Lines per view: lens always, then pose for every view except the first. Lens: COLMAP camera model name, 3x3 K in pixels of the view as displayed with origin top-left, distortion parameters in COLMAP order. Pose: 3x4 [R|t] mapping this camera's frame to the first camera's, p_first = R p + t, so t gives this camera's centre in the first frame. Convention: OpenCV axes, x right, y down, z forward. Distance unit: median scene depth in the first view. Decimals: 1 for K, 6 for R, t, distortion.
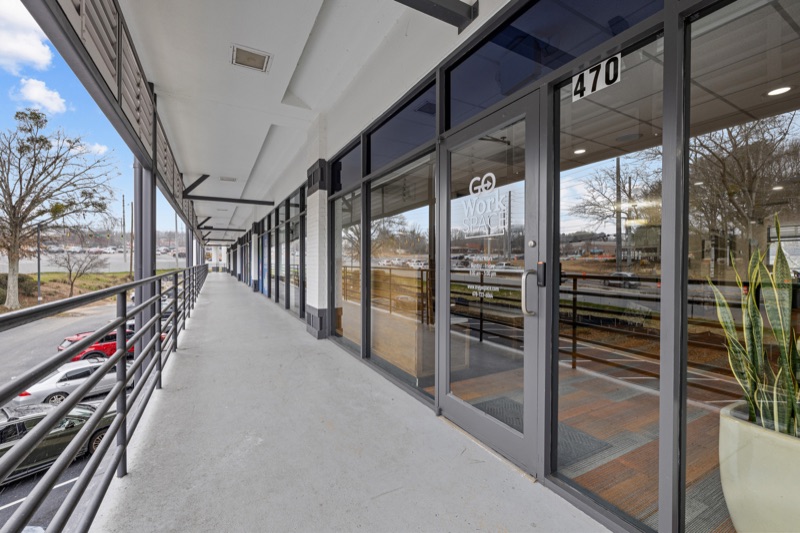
lens RADIAL K [[337.1, 0, 397.3], [0, 337.1, 267.7], [0, 0, 1]] dist [0.001826, -0.000191]
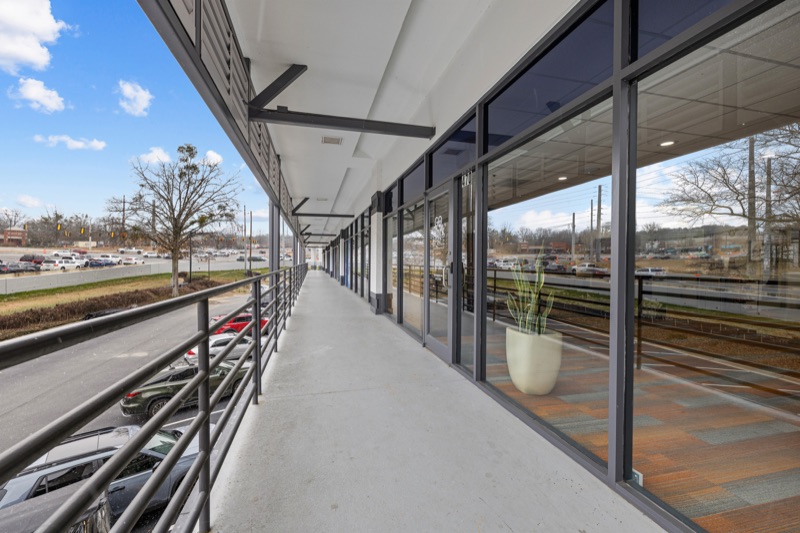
lens RADIAL K [[337.1, 0, 395.7], [0, 337.1, 262.6], [0, 0, 1]] dist [0.001826, -0.000191]
pose [[0.967530, 0.002411, -0.252743, 0.111067], [-0.005702, 0.999908, -0.012291, 0.003022], [0.252690, 0.013333, 0.967455, -0.200653]]
